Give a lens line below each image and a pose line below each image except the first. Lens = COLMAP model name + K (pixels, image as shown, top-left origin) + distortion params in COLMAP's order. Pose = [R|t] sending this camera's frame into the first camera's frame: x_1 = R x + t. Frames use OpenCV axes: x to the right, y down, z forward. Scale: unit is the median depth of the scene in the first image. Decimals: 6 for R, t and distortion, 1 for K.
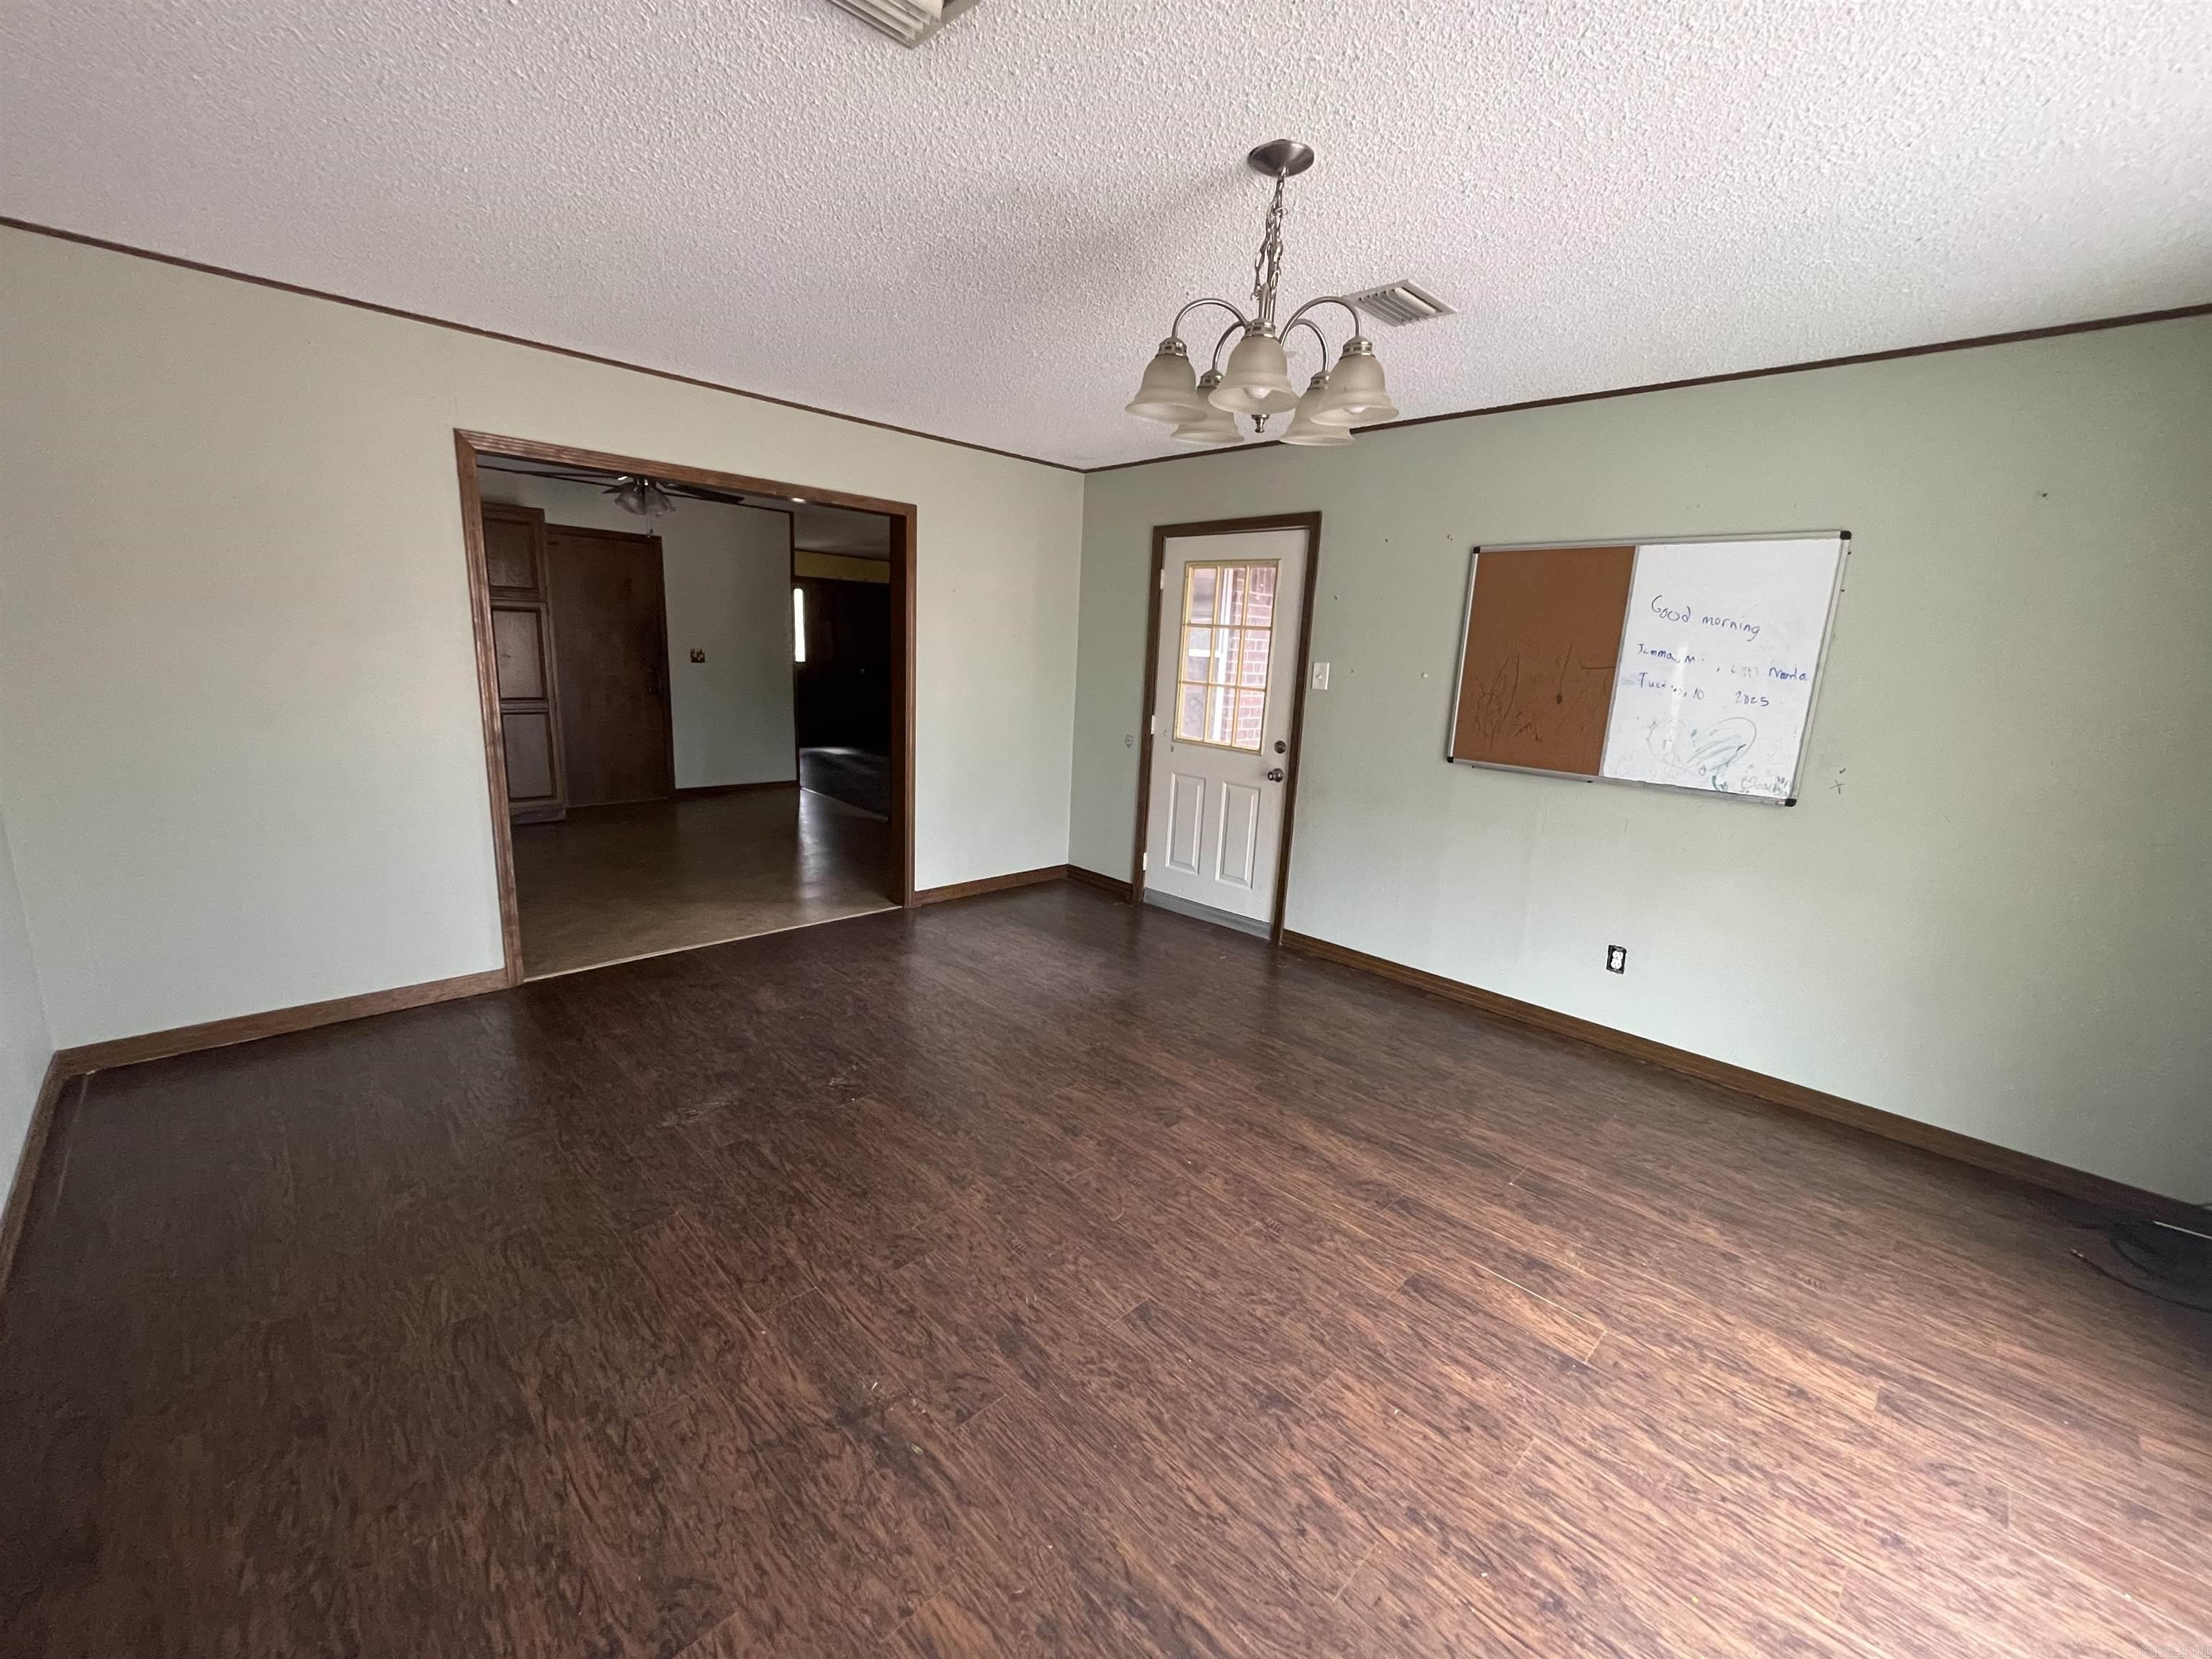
lens RADIAL K [[896.1, 0, 1104.2], [0, 896.1, 836.0], [0, 0, 1]] dist [-0.001059, 0.000223]
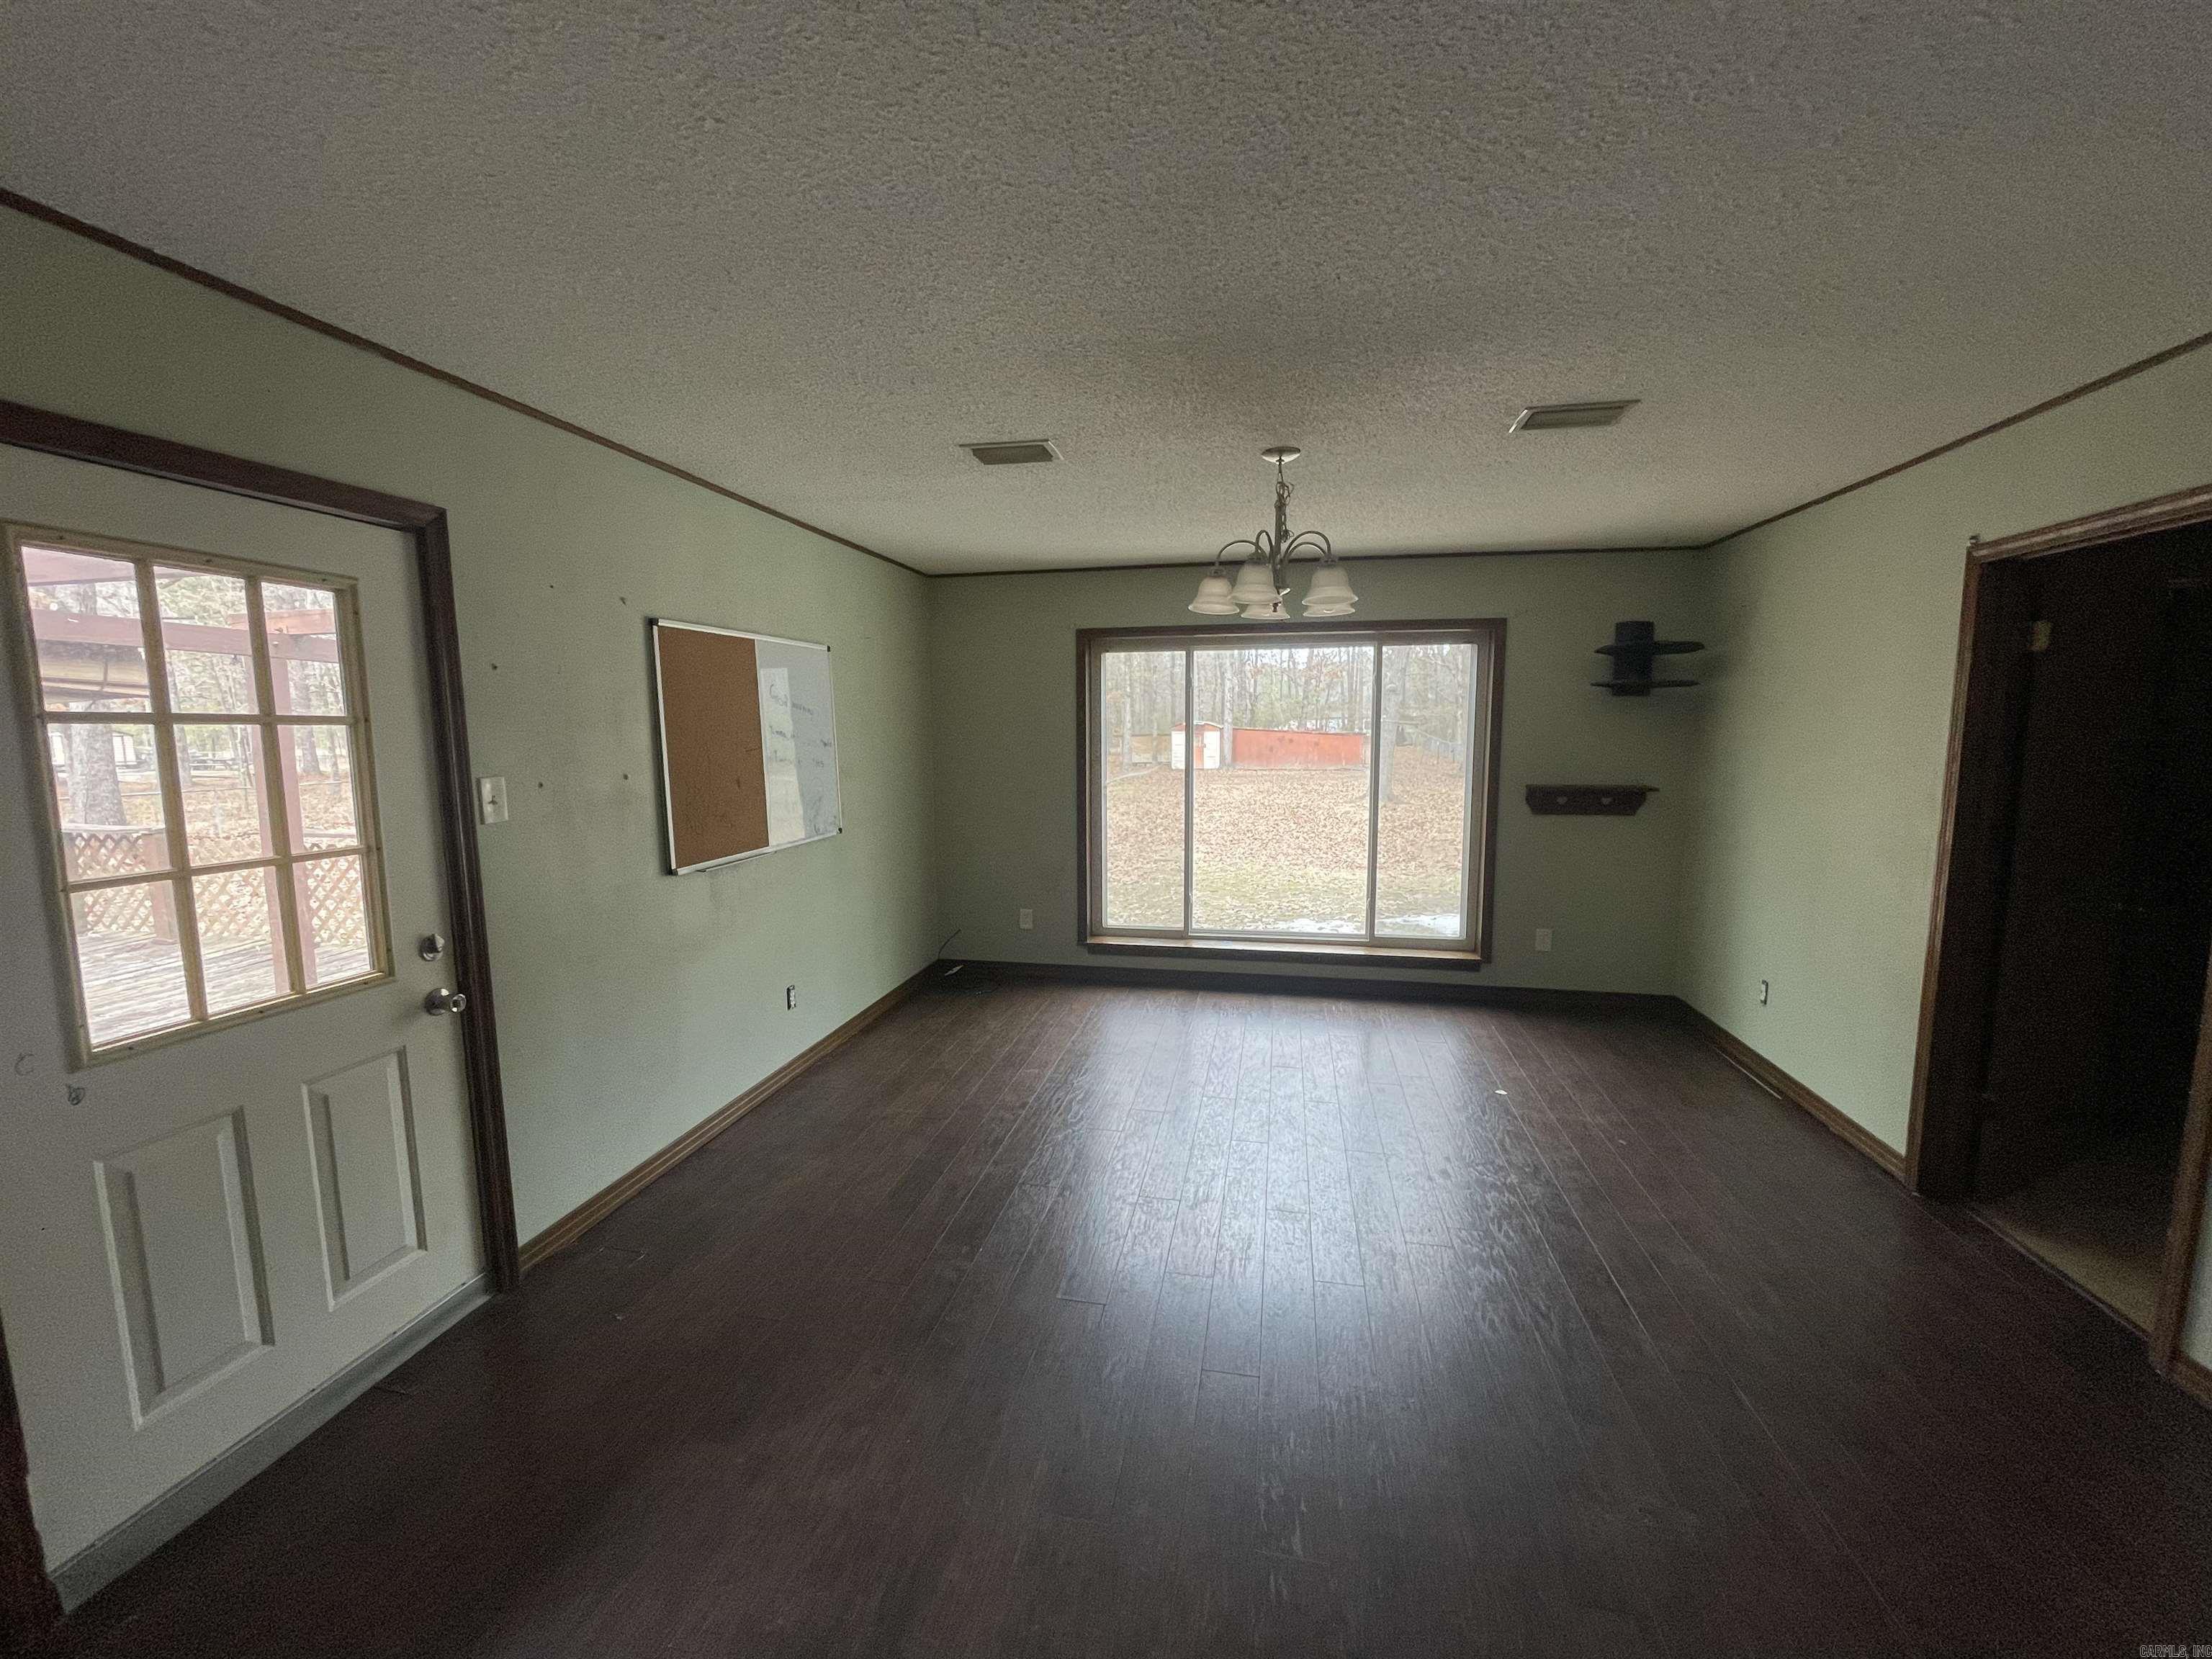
lens RADIAL K [[896.1, 0, 1104.2], [0, 896.1, 836.0], [0, 0, 1]] dist [-0.001059, 0.000223]
pose [[-0.566406, -0.145117, 0.811249, -0.421481], [0.154790, 0.948123, 0.277674, -0.239710], [-0.809460, 0.282850, -0.514559, 0.925626]]
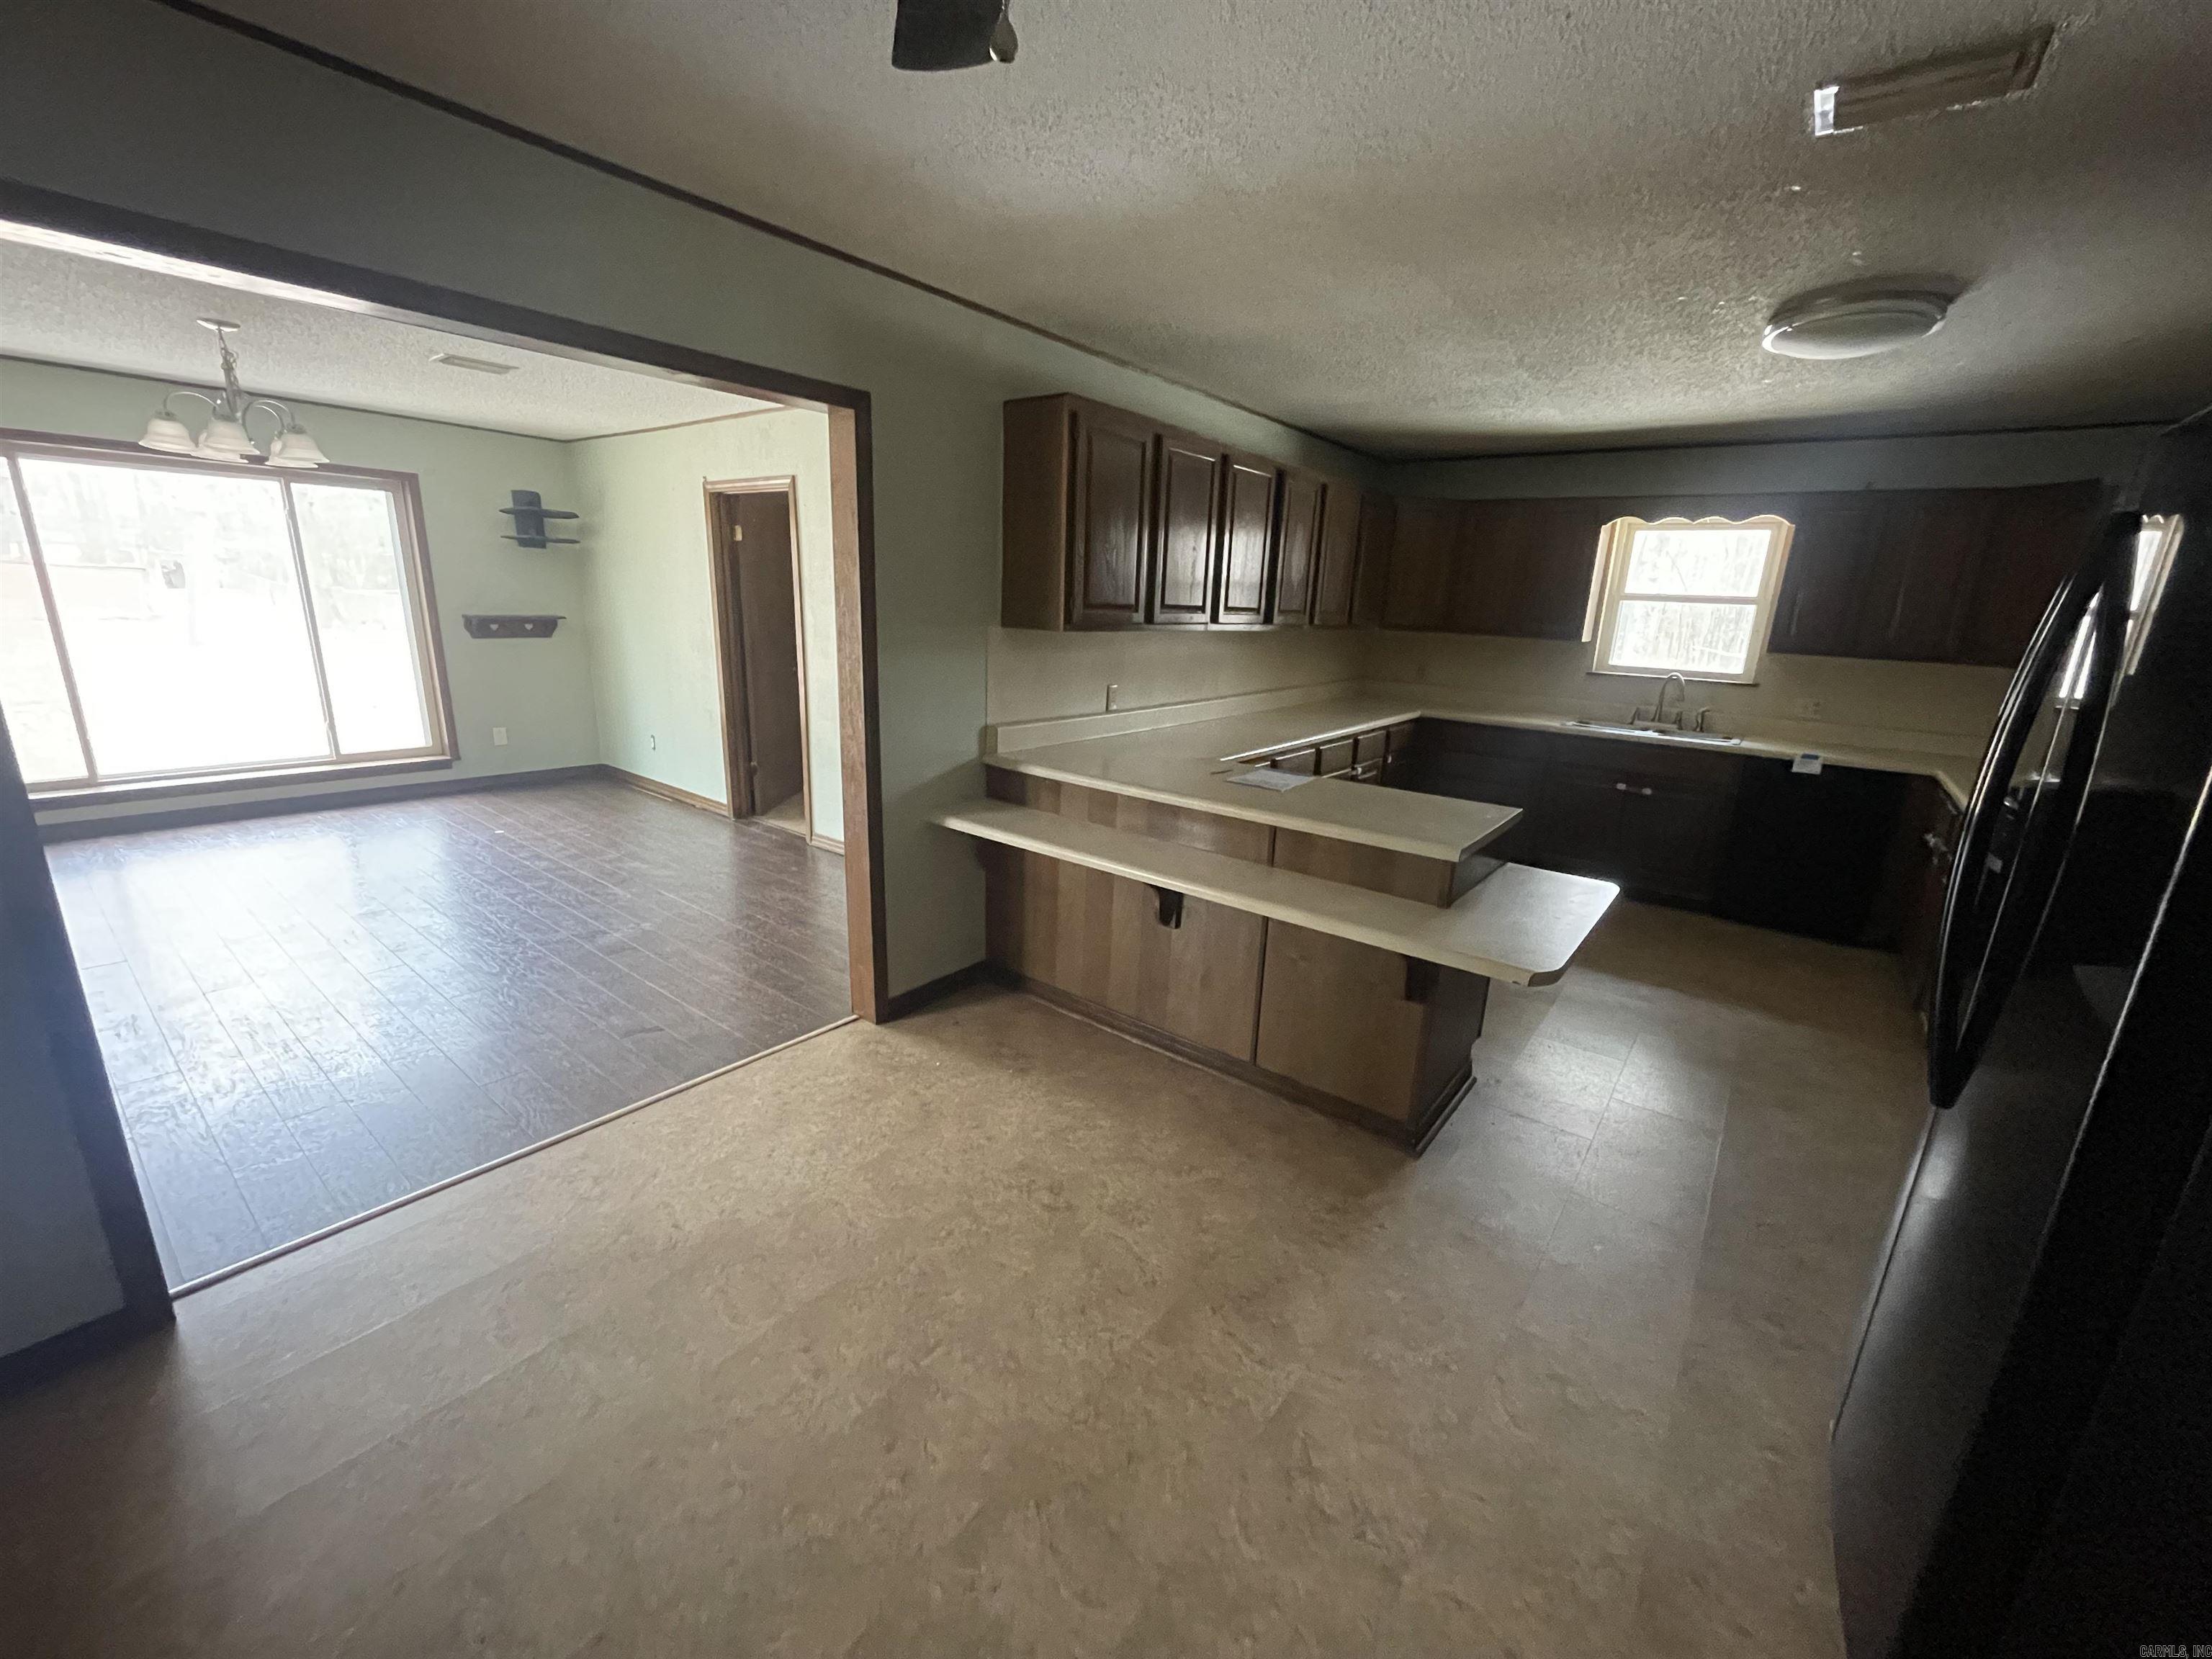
lens RADIAL K [[896.1, 0, 1104.2], [0, 896.1, 836.0], [0, 0, 1]] dist [-0.001059, 0.000223]
pose [[-0.987919, -0.051783, -0.146063, -0.610320], [-0.113130, 0.885137, 0.451368, -0.348258], [0.105913, 0.462439, -0.880302, 1.403779]]
